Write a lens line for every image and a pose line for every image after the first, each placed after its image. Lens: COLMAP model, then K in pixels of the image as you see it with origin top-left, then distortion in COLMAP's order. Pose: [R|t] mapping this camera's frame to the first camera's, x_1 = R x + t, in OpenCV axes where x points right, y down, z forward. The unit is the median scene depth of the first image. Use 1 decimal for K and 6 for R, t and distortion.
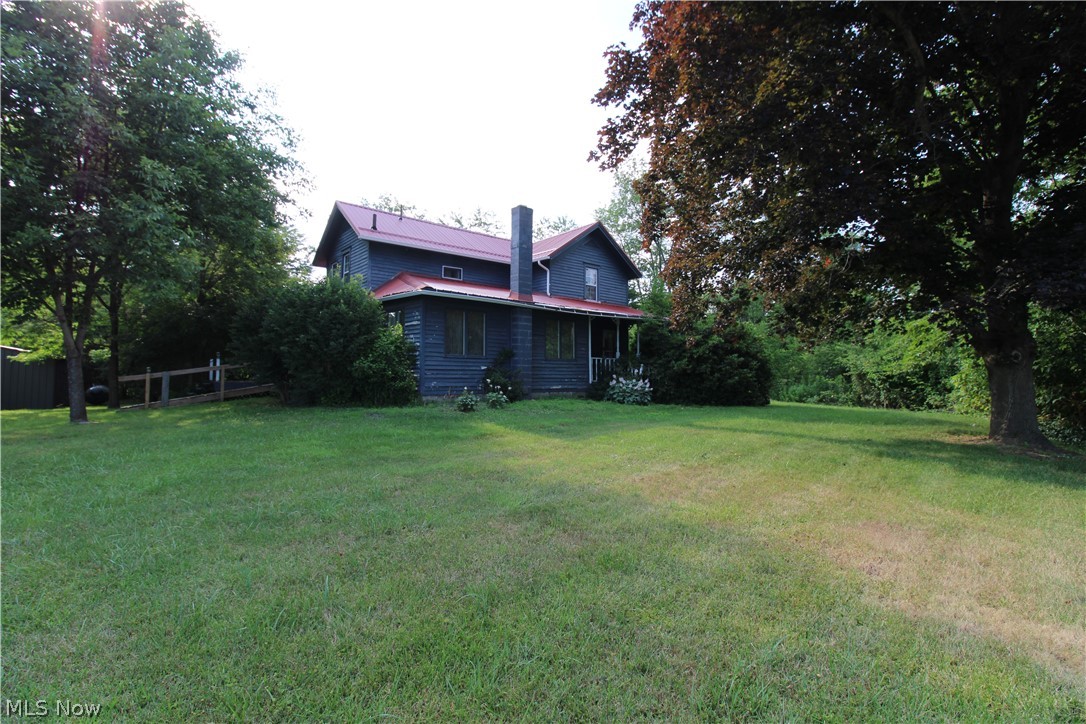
lens RADIAL K [[483.7, 0, 543.0], [0, 483.7, 362.0], [0, 0, 1]] dist [-0.000134, -0.000032]
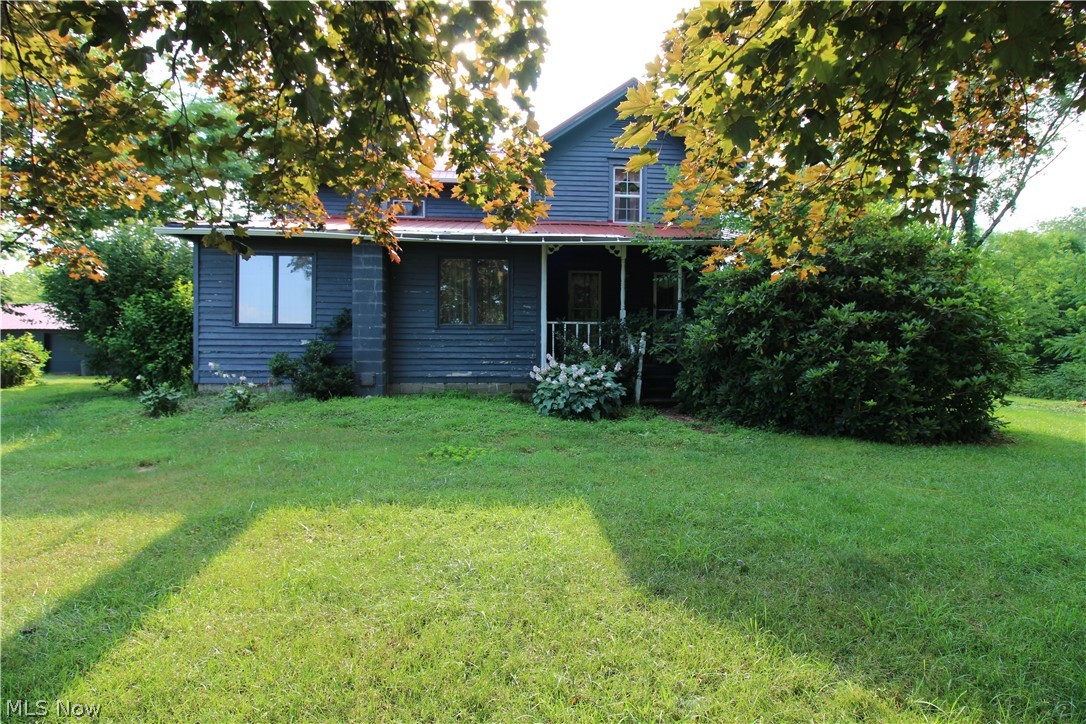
lens RADIAL K [[499.6, 0, 541.9], [0, 499.6, 338.3], [0, 0, 1]] dist [0.000013, -0.000014]
pose [[0.824224, -0.006126, -0.566231, 0.427779], [0.016146, 0.999789, 0.012685, 0.002985], [0.566033, -0.019598, 0.824149, 0.538349]]
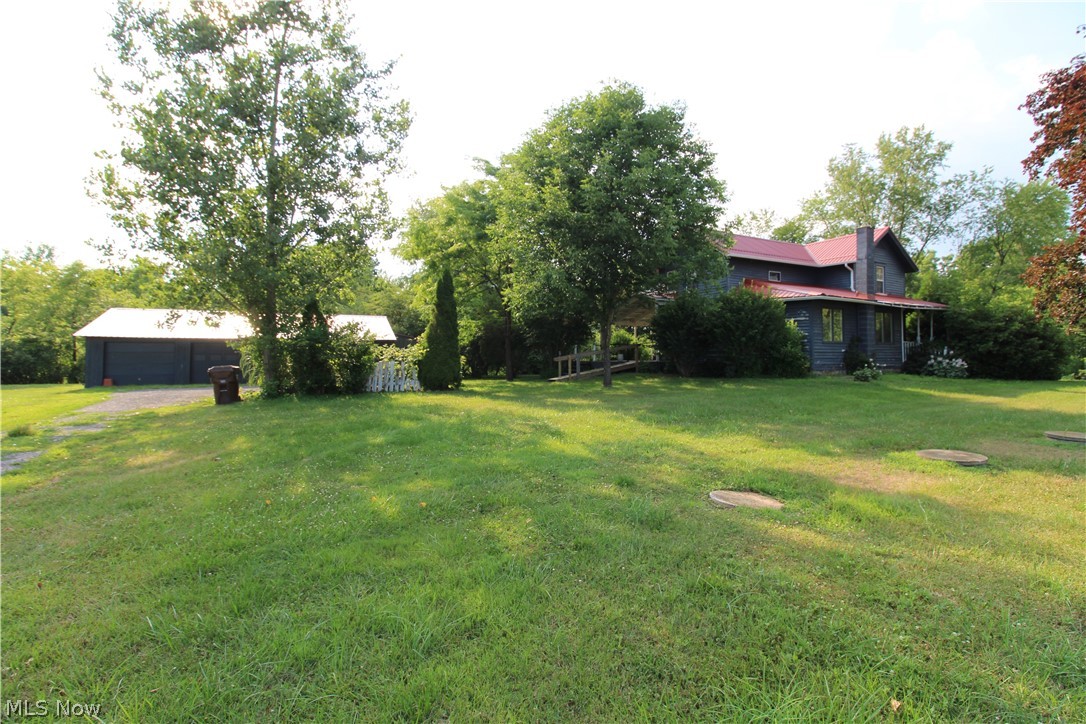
lens RADIAL K [[525.9, 0, 543.0], [0, 525.9, 362.0], [0, 0, 1]] dist [-0.000701, -0.000152]
pose [[0.987521, -0.004722, -0.157418, -0.619124], [0.009561, 0.999504, 0.029995, -0.006880], [0.157198, -0.031126, 0.987076, -0.497070]]
